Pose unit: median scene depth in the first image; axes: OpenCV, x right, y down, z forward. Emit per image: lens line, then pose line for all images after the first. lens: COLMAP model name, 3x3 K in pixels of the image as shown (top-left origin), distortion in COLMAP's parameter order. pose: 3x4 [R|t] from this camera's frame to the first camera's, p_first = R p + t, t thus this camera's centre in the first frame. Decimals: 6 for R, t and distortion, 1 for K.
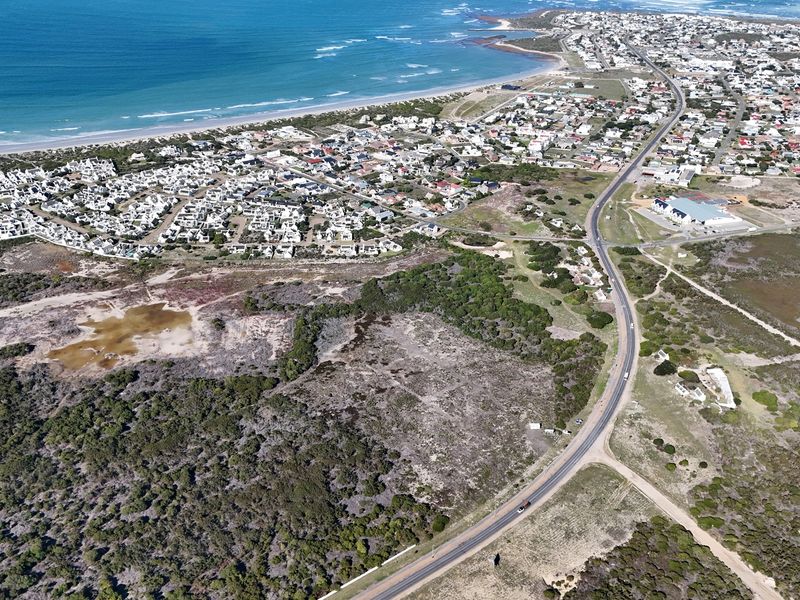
lens RADIAL K [[784.9, 0, 397.8], [0, 784.9, 301.6], [0, 0, 1]] dist [0.054751, 0.000000]
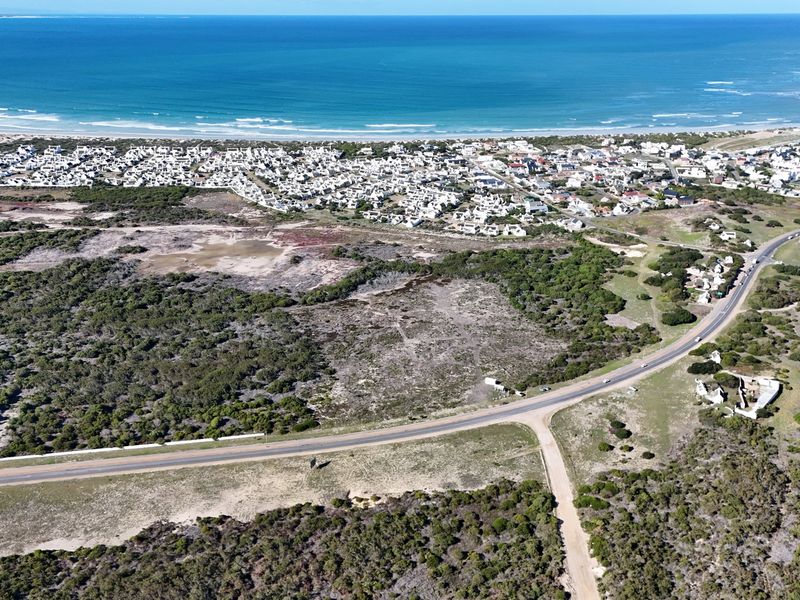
lens RADIAL K [[784.9, 0, 396.8], [0, 784.9, 300.1], [0, 0, 1]] dist [0.054751, 0.000000]
pose [[0.886248, 0.159869, -0.434748, 0.389220], [-0.200688, 0.978413, -0.049319, 0.116250], [0.417478, 0.130958, 0.899201, 0.135569]]
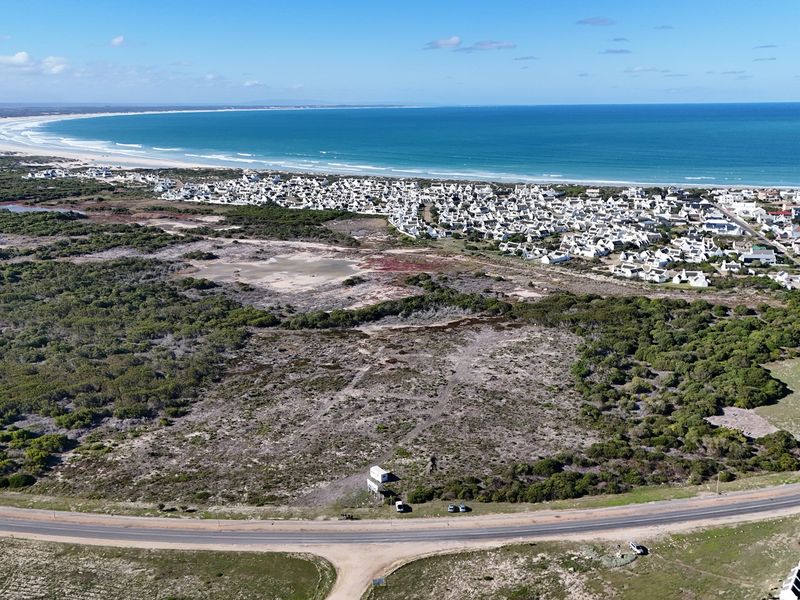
lens RADIAL K [[784.9, 0, 393.7], [0, 784.9, 300.0], [0, 0, 1]] dist [0.054751, 0.000000]
pose [[0.597462, 0.192222, -0.778518, 0.460339], [-0.342009, 0.939199, -0.030573, 0.061528], [0.725306, 0.284526, 0.626878, 0.590118]]
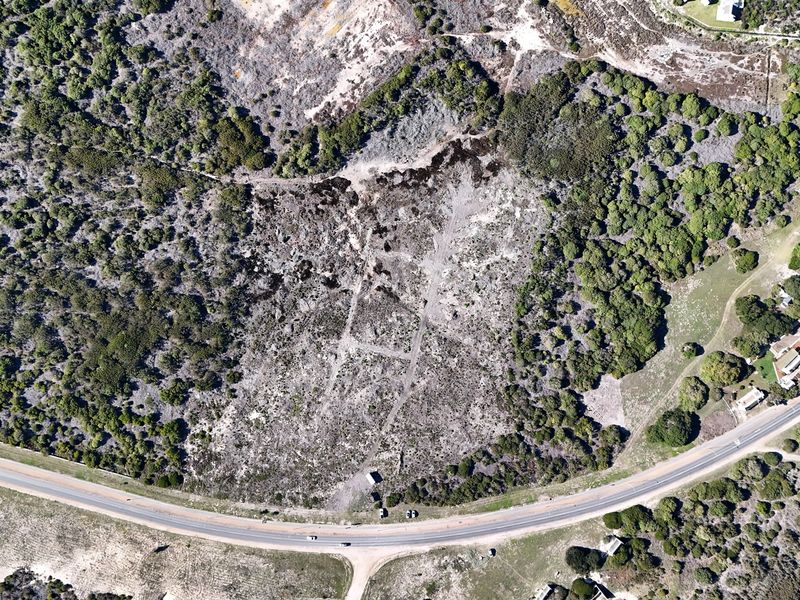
lens RADIAL K [[784.9, 0, 399.6], [0, 784.9, 300.7], [0, 0, 1]] dist [0.054751, 0.000000]
pose [[0.594711, 0.803938, -0.001542, 0.032995], [-0.334066, 0.248868, 0.909101, -0.593330], [0.731244, -0.540138, 0.416573, 0.669652]]
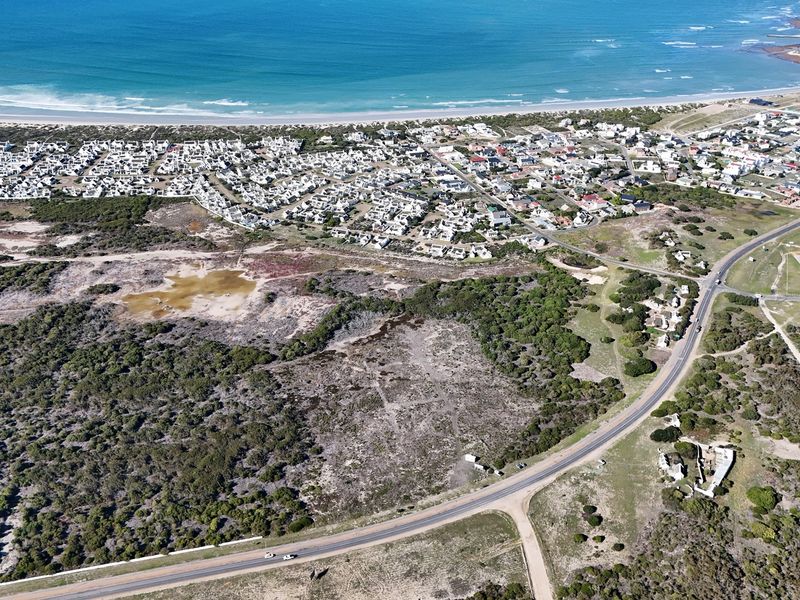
lens RADIAL K [[784.9, 0, 395.8], [0, 784.9, 300.0], [0, 0, 1]] dist [0.054751, 0.000000]
pose [[0.914123, 0.173105, -0.366626, 0.350504], [-0.172317, 0.984414, 0.035154, -0.038763], [0.366997, 0.031041, 0.929704, 0.080327]]
